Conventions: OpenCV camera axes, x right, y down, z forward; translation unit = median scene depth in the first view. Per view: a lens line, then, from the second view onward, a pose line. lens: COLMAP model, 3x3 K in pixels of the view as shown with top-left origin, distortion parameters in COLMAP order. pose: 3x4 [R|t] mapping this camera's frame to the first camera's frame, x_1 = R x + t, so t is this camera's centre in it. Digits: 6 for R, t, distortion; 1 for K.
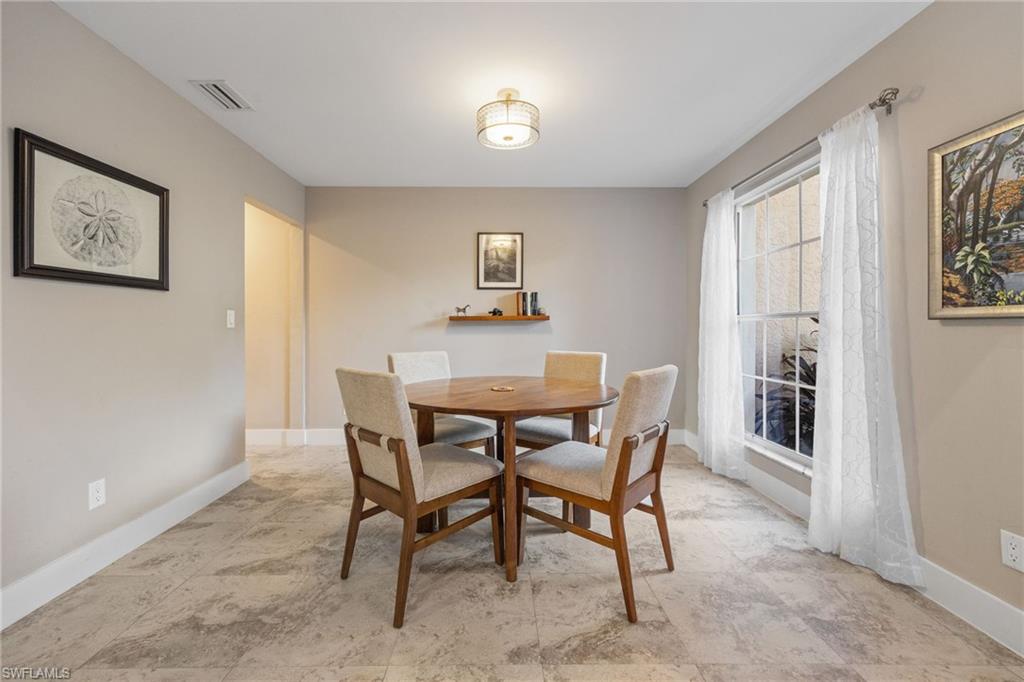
lens RADIAL K [[423.6, 0, 494.5], [0, 423.6, 324.3], [0, 0, 1]] dist [0.017851, -0.000087]
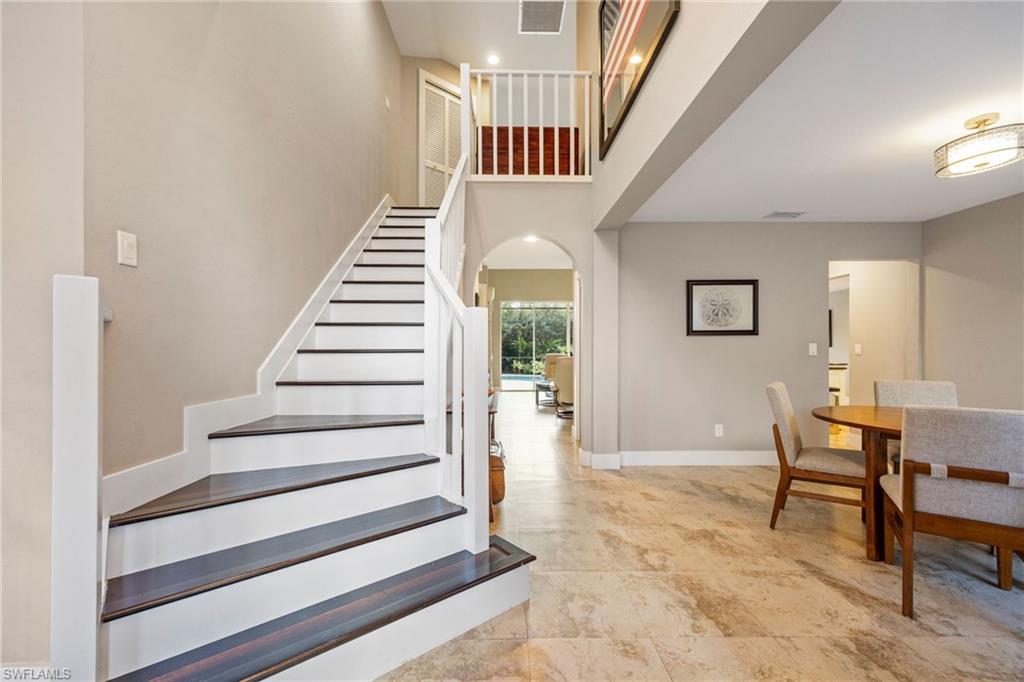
lens RADIAL K [[415.1, 0, 512.0], [0, 415.1, 341.0], [0, 0, 1]] dist [-0.000532, -0.000110]
pose [[0.023479, -0.010173, -0.999673, 1.126224], [0.010329, 0.999897, -0.009933, -0.053497], [0.999671, -0.010092, 0.023581, -0.103464]]
